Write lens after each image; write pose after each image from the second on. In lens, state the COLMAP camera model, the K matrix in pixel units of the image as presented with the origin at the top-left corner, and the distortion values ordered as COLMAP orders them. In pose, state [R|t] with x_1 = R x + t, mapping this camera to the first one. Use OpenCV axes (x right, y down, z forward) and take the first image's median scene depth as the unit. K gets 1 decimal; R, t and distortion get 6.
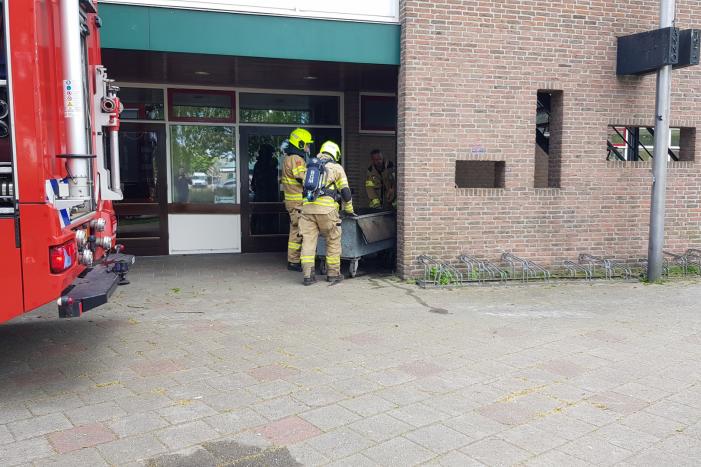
lens RADIAL K [[648.7, 0, 362.3], [0, 648.7, 232.5], [0, 0, 1]] dist [0.098159, -0.193617]
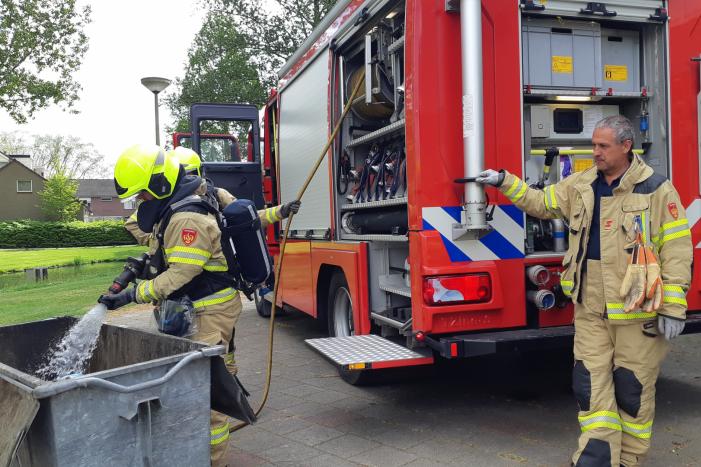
lens RADIAL K [[648.7, 0, 362.3], [0, 648.7, 232.5], [0, 0, 1]] dist [0.098159, -0.193617]
pose [[0.078277, 0.014581, -0.996825, 0.212472], [-0.070996, 0.997436, 0.009015, -0.020177], [0.994400, 0.070065, 0.079112, 0.382352]]
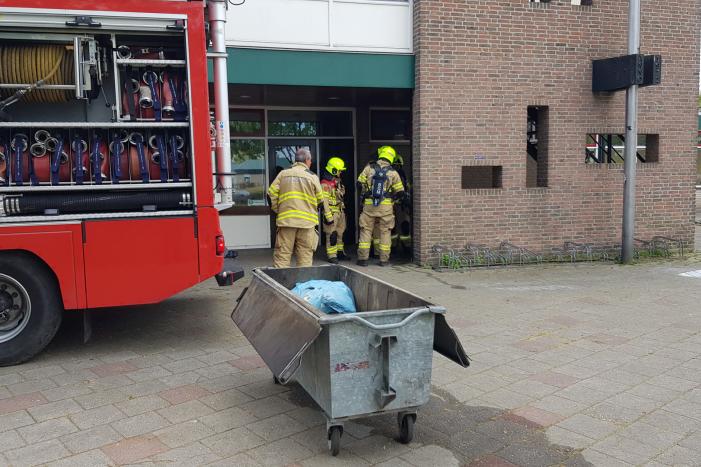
lens RADIAL K [[649.3, 0, 340.4], [0, 649.3, 232.4], [0, 0, 1]] dist [0.099293, -0.201845]
pose [[0.999701, -0.020163, 0.013844, -0.099420], [0.020179, 0.999796, -0.001010, 0.008769], [-0.013821, 0.001289, 0.999904, -0.202631]]
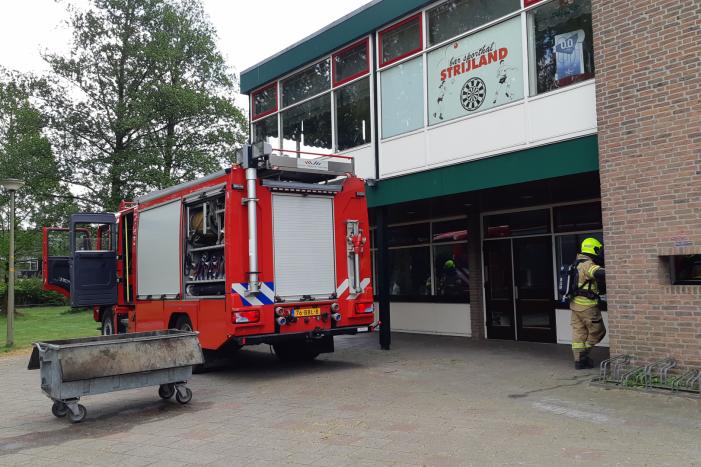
lens RADIAL K [[646.0, 0, 358.0], [0, 646.0, 224.7], [0, 0, 1]] dist [0.113290, -0.249934]
pose [[0.381640, -0.094706, -0.919446, 0.845007], [-0.060610, 0.990032, -0.127134, -0.008730], [0.922322, 0.104247, 0.372096, 0.240721]]
